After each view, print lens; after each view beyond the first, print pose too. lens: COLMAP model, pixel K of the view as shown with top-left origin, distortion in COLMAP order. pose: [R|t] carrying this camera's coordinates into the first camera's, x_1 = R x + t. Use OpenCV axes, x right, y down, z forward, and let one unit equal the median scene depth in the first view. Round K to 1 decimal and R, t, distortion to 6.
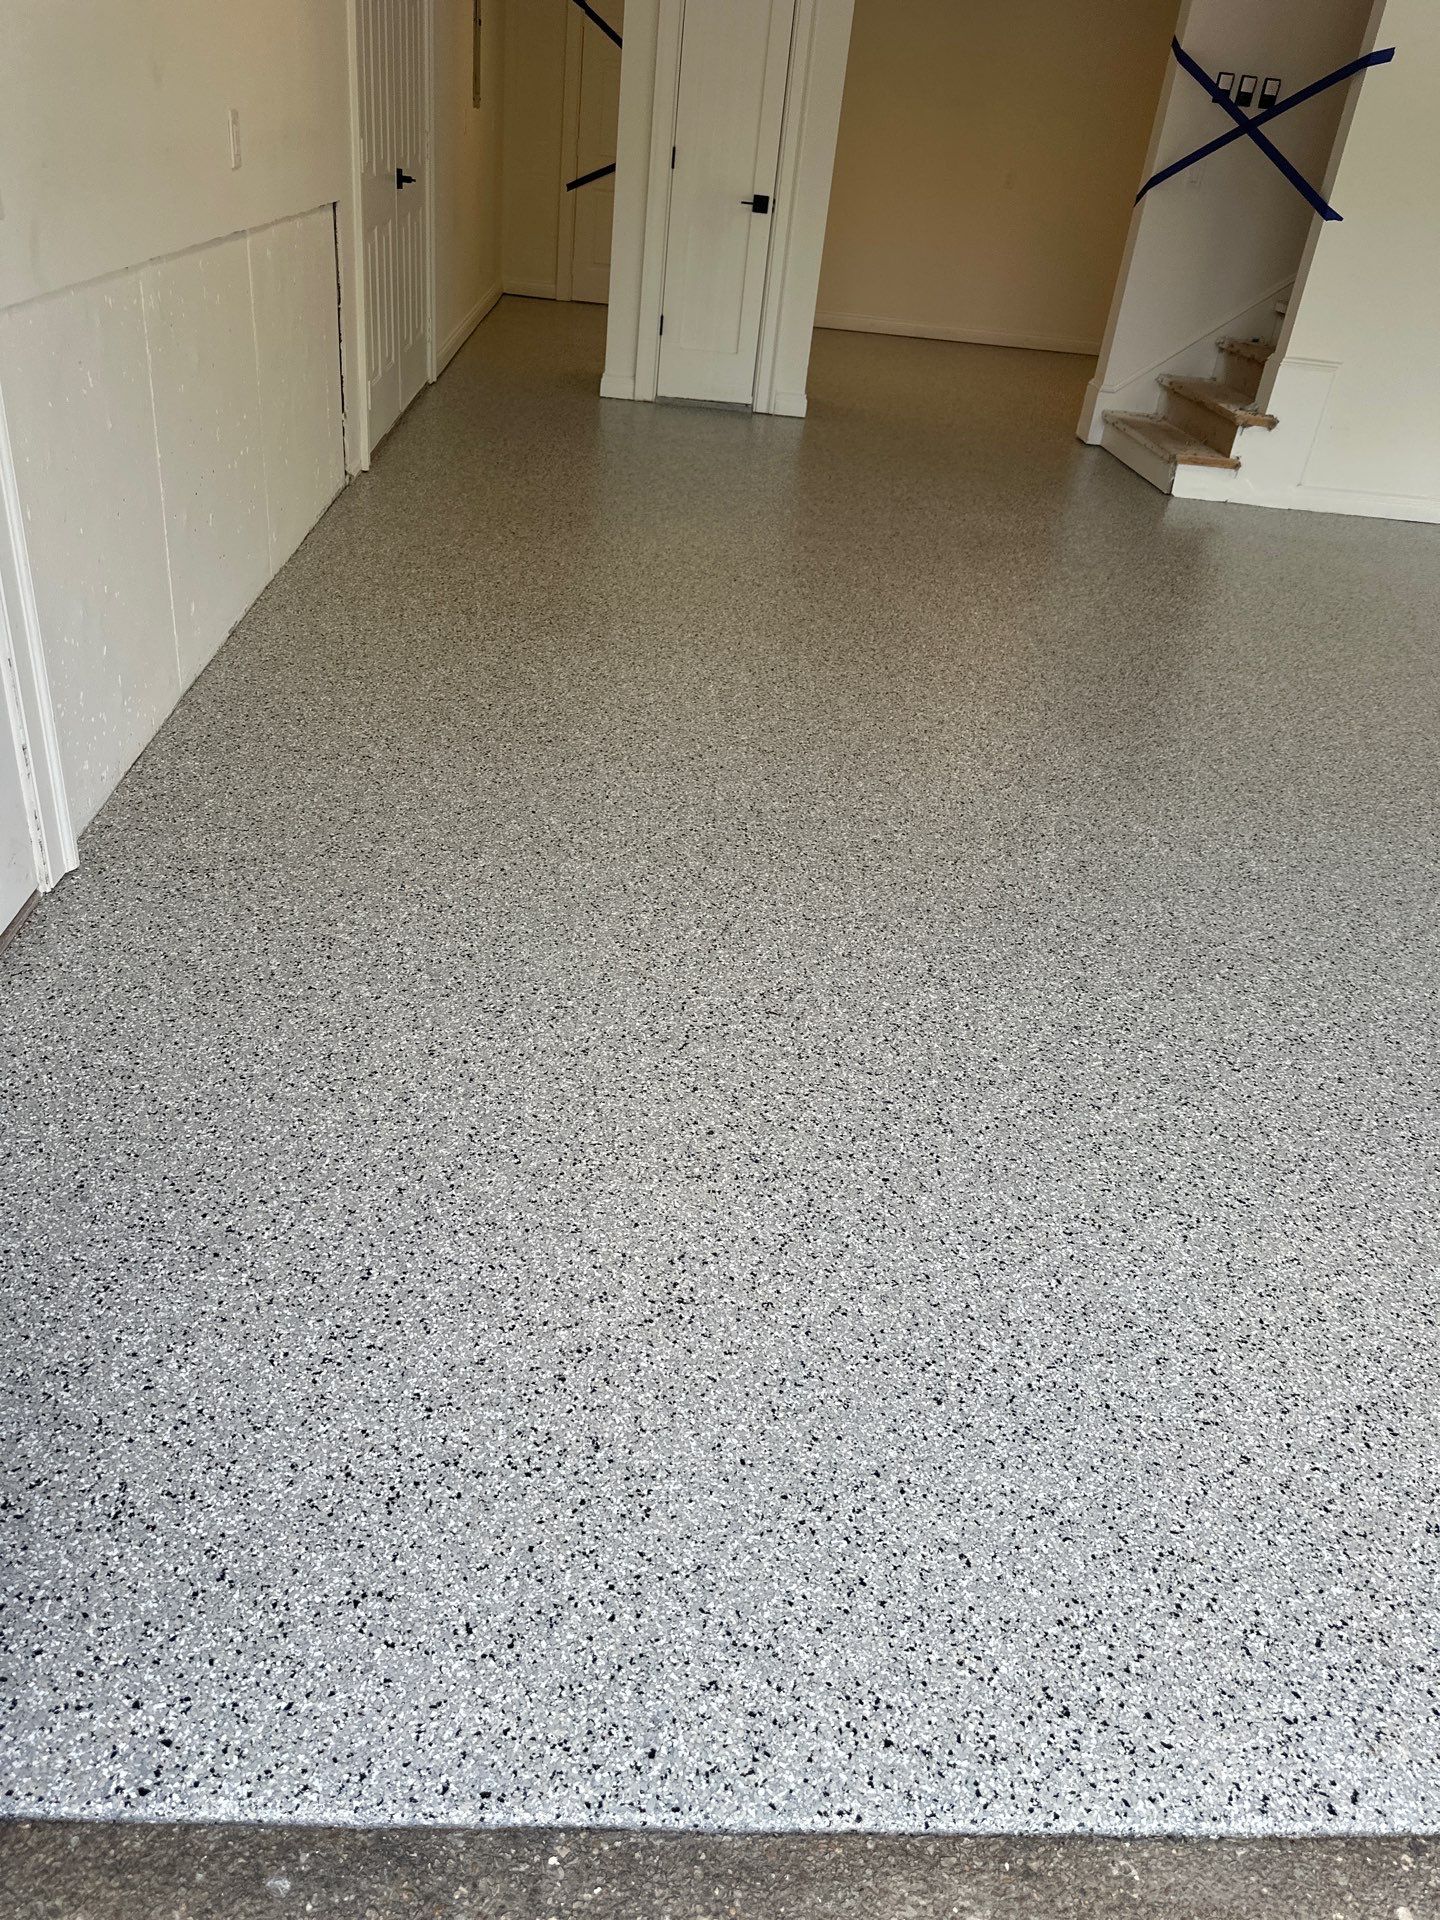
lens RADIAL K [[1411.4, 0, 720.0], [0, 1411.4, 960.0], [0, 0, 1]] dist [0.039676, -0.040041]
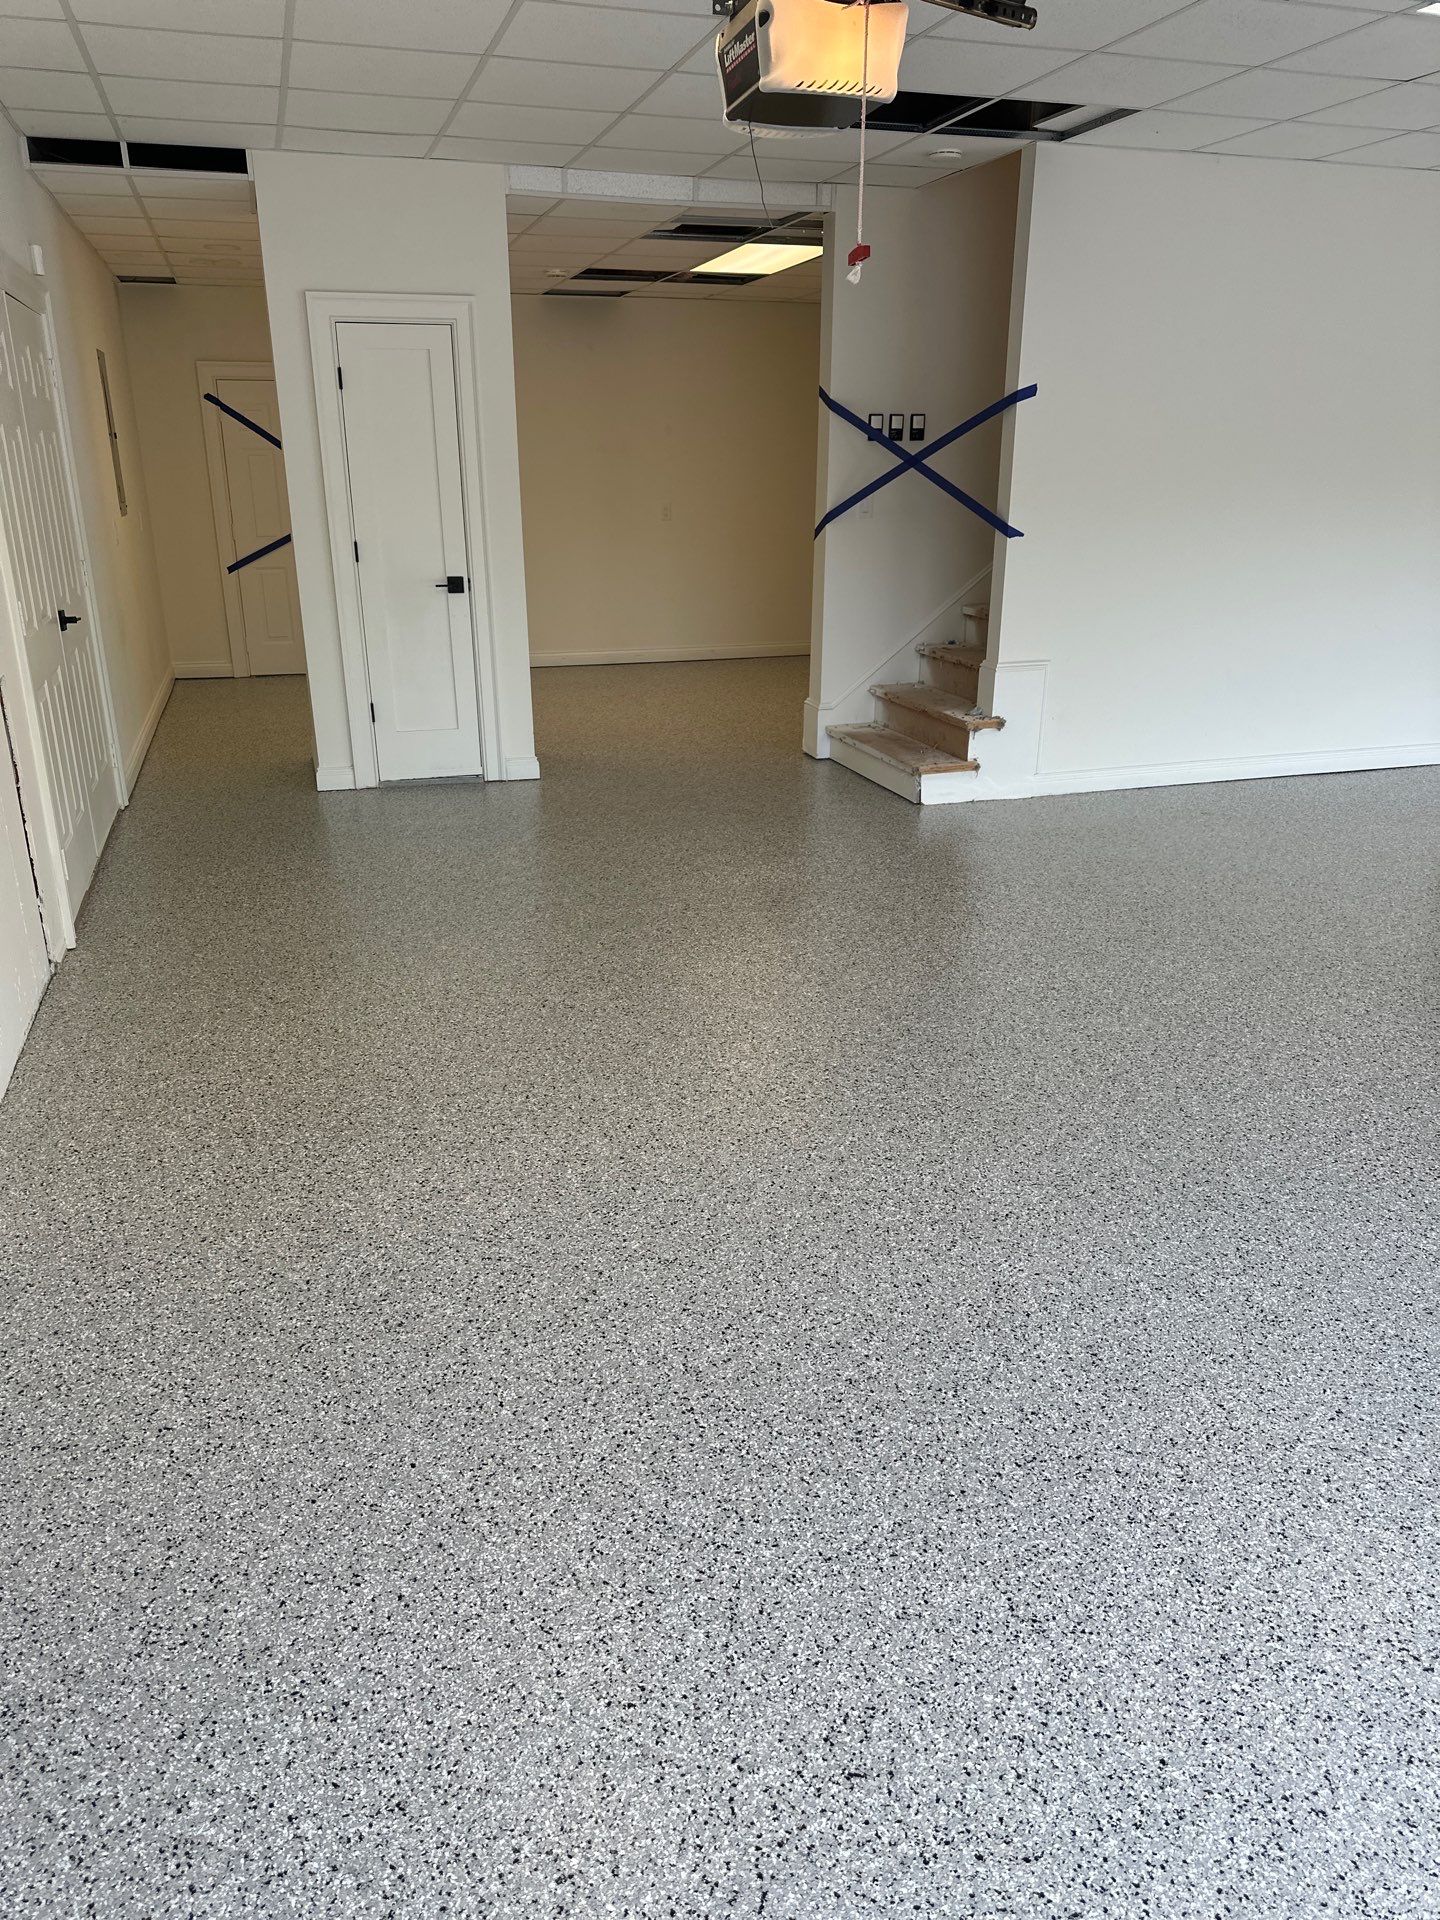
lens RADIAL K [[1359.1, 0, 732.3], [0, 1359.1, 966.2], [0, 0, 1]] dist [0.176426, -0.372742]
pose [[0.960585, -0.185445, 0.207092, -0.038120], [0.217692, 0.965108, -0.145525, -0.112505], [-0.172880, 0.184871, 0.967437, 0.112243]]
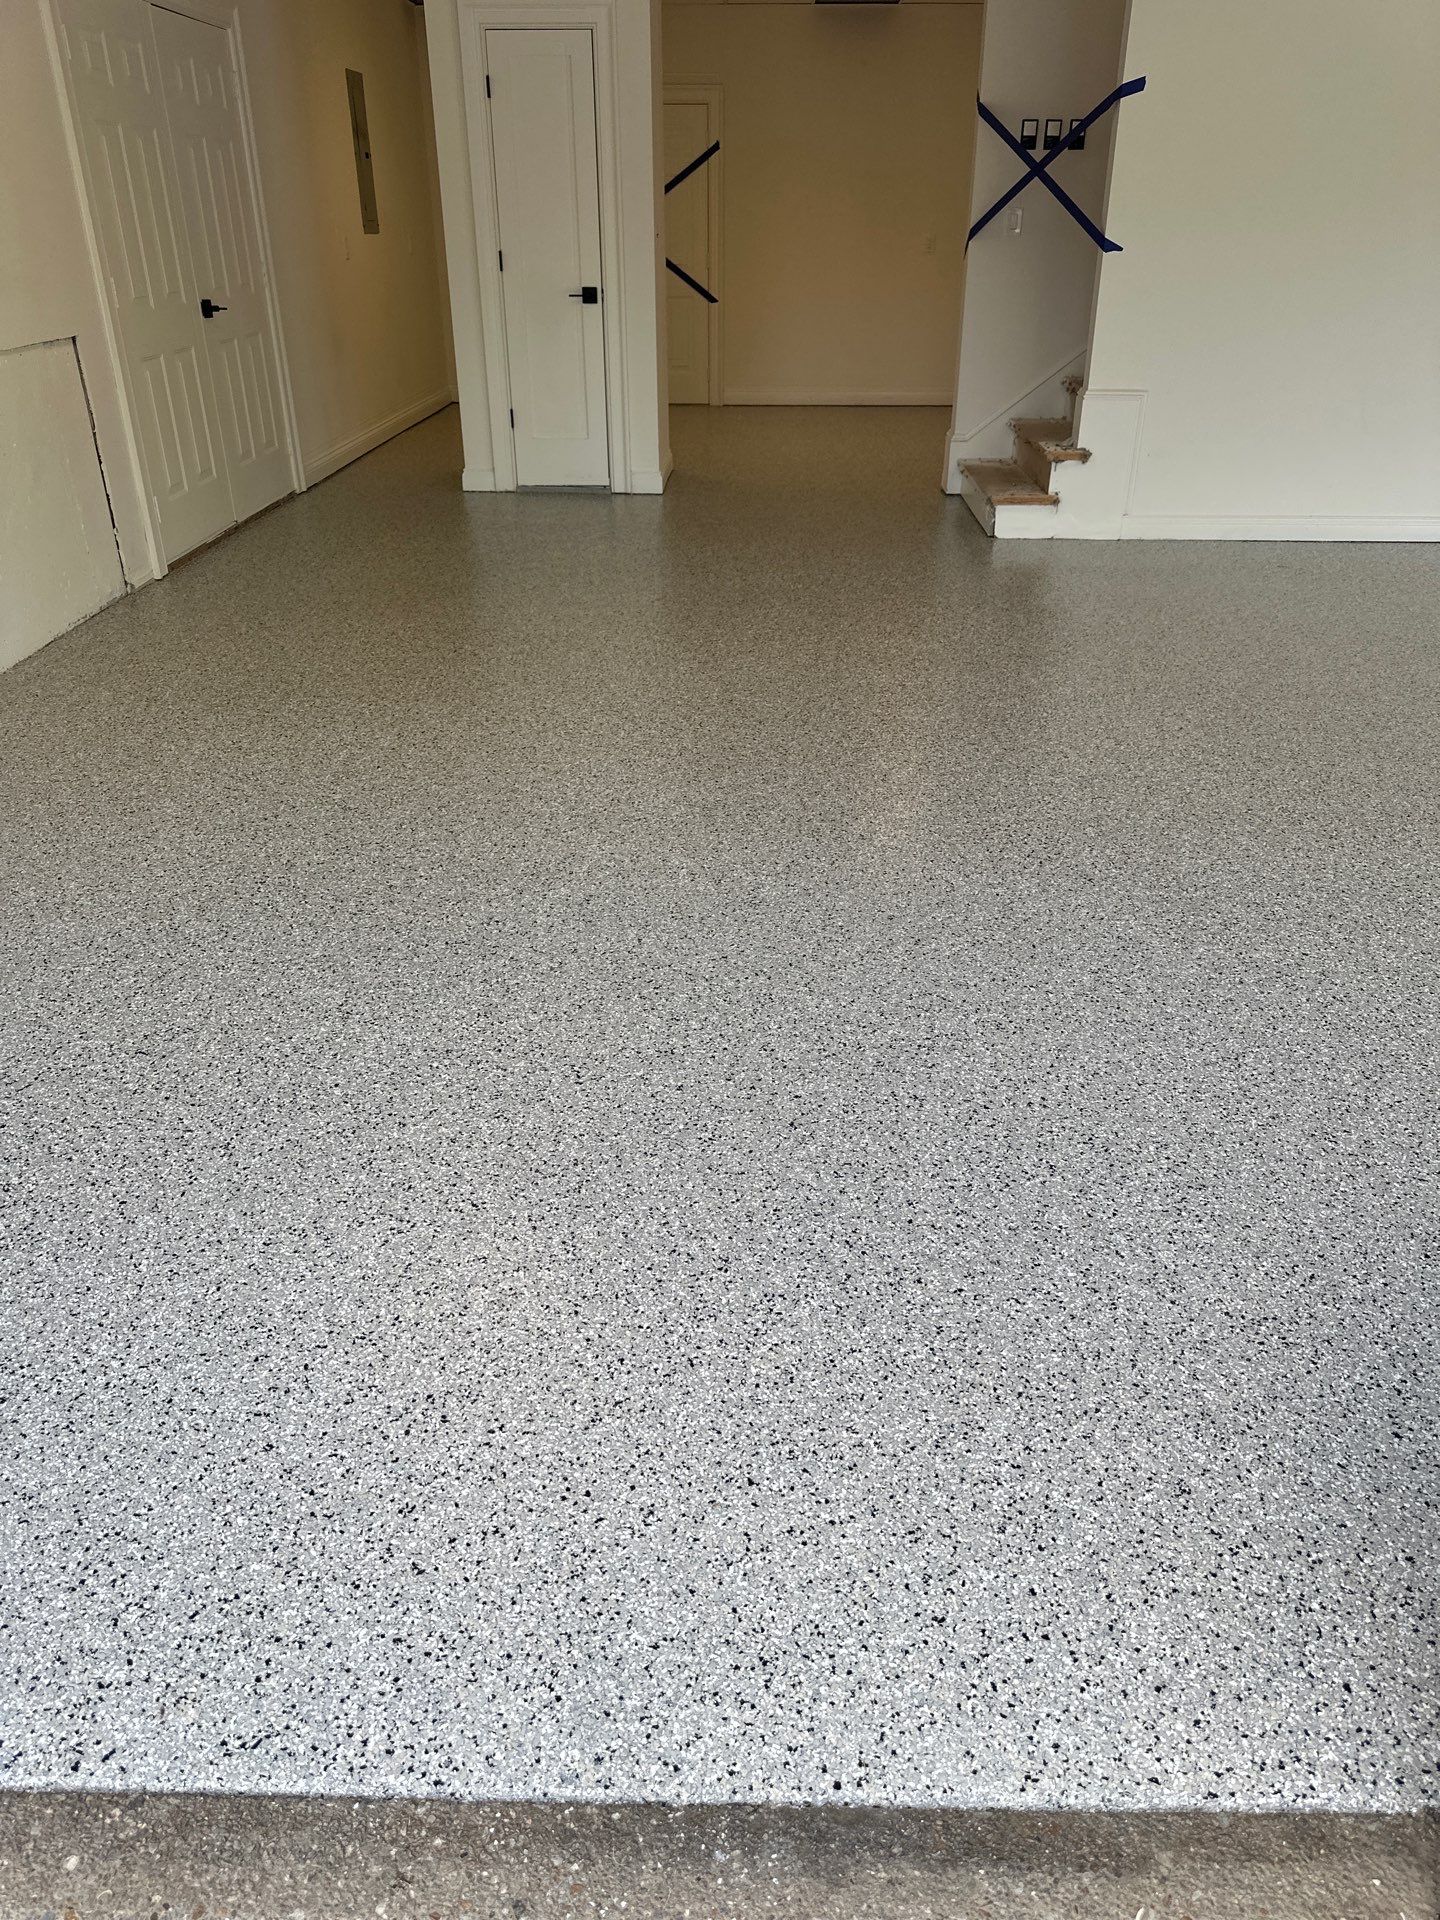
lens RADIAL K [[1413.3, 0, 736.7], [0, 1413.3, 988.6], [0, 0, 1]] dist [0.033011, -0.051346]
pose [[0.992564, -0.053350, -0.109406, 0.250463], [0.048925, 0.997888, -0.042737, 0.024900], [0.111455, 0.037067, 0.993078, 0.004056]]
